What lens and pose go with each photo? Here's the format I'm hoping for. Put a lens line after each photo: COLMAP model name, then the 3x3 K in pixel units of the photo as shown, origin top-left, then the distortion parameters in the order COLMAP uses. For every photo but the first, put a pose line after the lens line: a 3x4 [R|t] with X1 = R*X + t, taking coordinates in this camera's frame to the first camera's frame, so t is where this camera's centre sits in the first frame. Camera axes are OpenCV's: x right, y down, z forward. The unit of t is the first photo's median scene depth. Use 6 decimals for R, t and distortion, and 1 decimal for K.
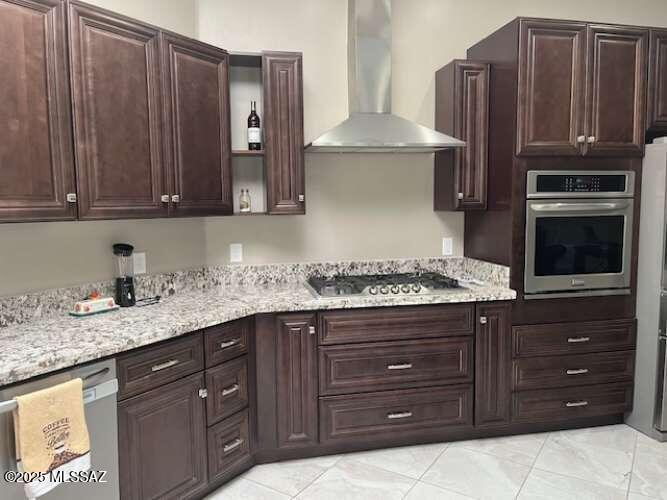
lens RADIAL K [[503.8, 0, 333.5], [0, 503.8, 250.0], [0, 0, 1]] dist [0.047662, -0.063553]
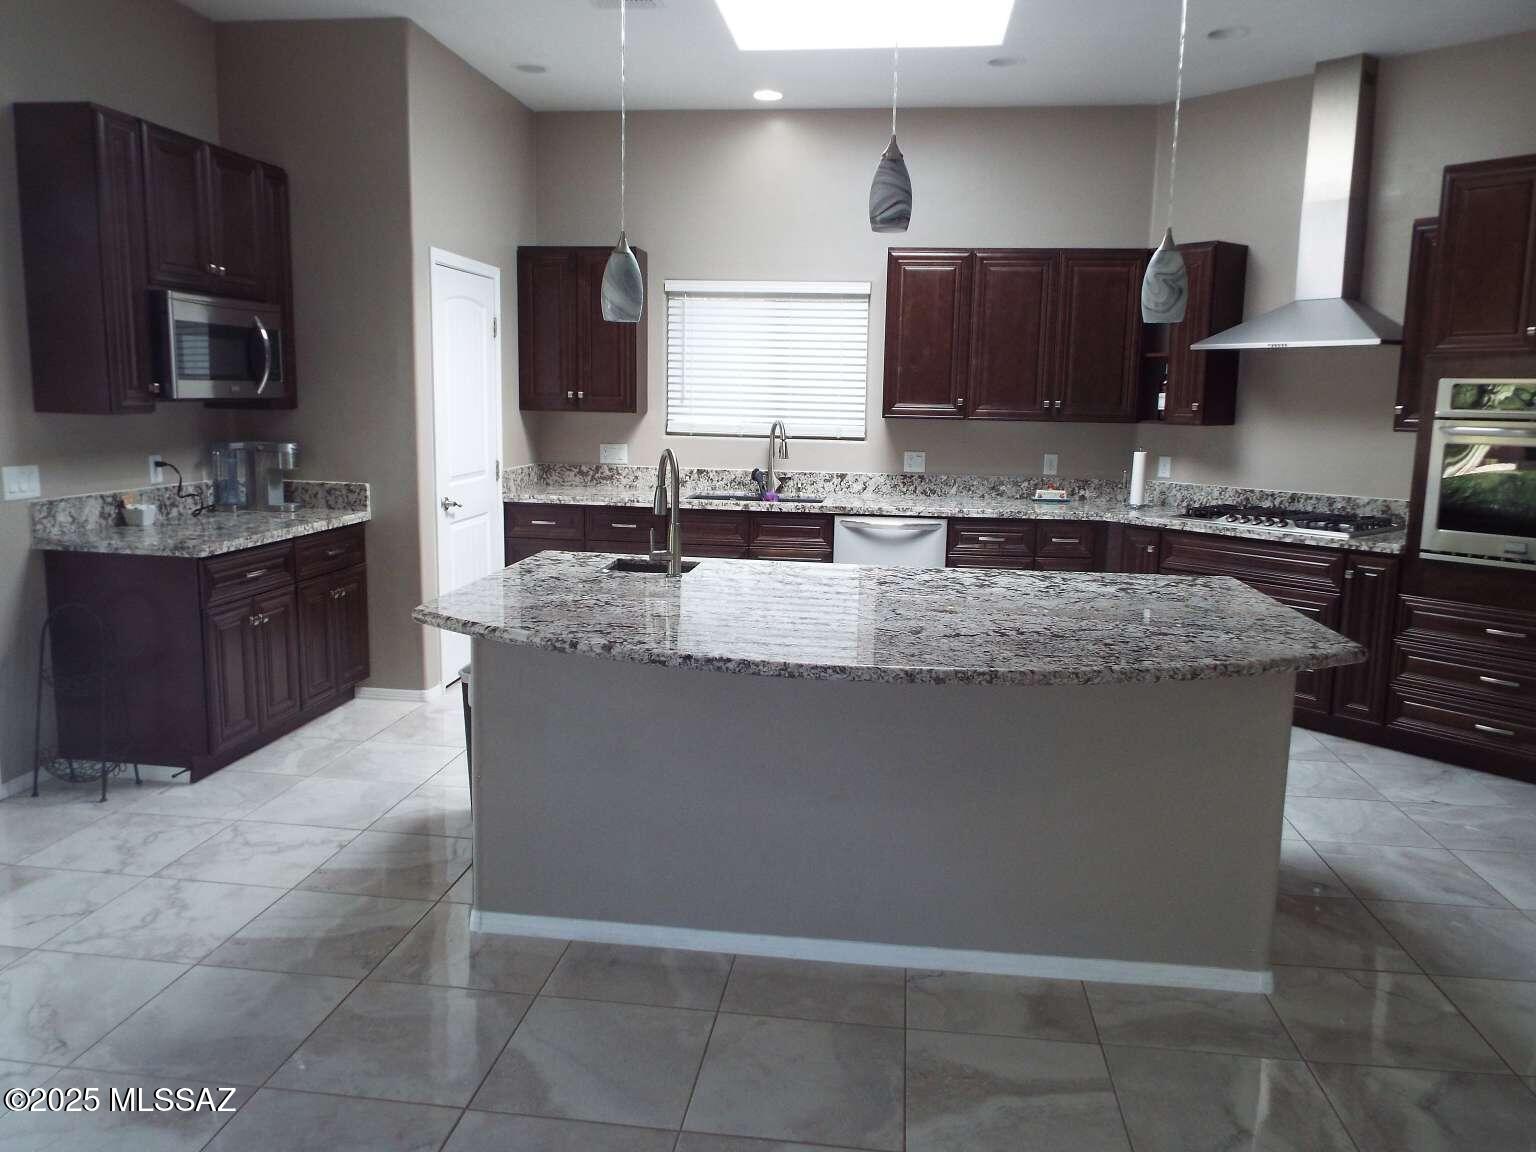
lens RADIAL K [[1160.2, 0, 768.0], [0, 1160.2, 576.0], [0, 0, 1]] dist [0.047662, -0.063553]
pose [[0.445912, 0.156914, -0.881215, 1.465941], [-0.110962, 0.986610, 0.119532, 0.028745], [0.888172, 0.044481, 0.457353, -0.600364]]
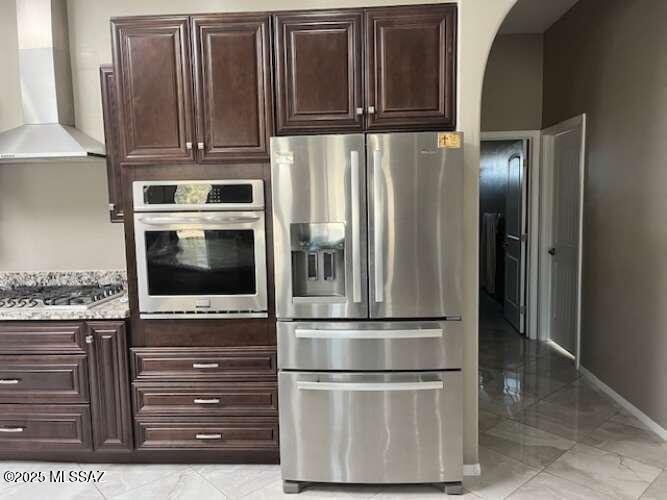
lens RADIAL K [[485.7, 0, 350.6], [0, 485.7, 248.9], [0, 0, 1]] dist [0.007875, 0.003554]
pose [[0.970507, 0.017760, -0.240419, 0.984879], [-0.016954, 0.999842, 0.005420, -0.043846], [0.240477, -0.001184, 0.970654, 0.230269]]
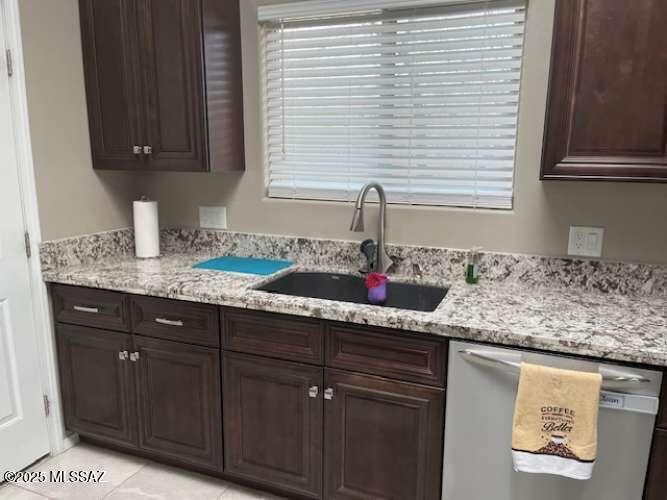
lens RADIAL K [[503.8, 0, 333.5], [0, 503.8, 250.0], [0, 0, 1]] dist [0.047662, -0.063553]
pose [[0.187304, 0.199785, -0.961771, 0.107347], [-0.102866, 0.977705, 0.183062, -0.033148], [0.976901, 0.064645, 0.203679, 0.241615]]
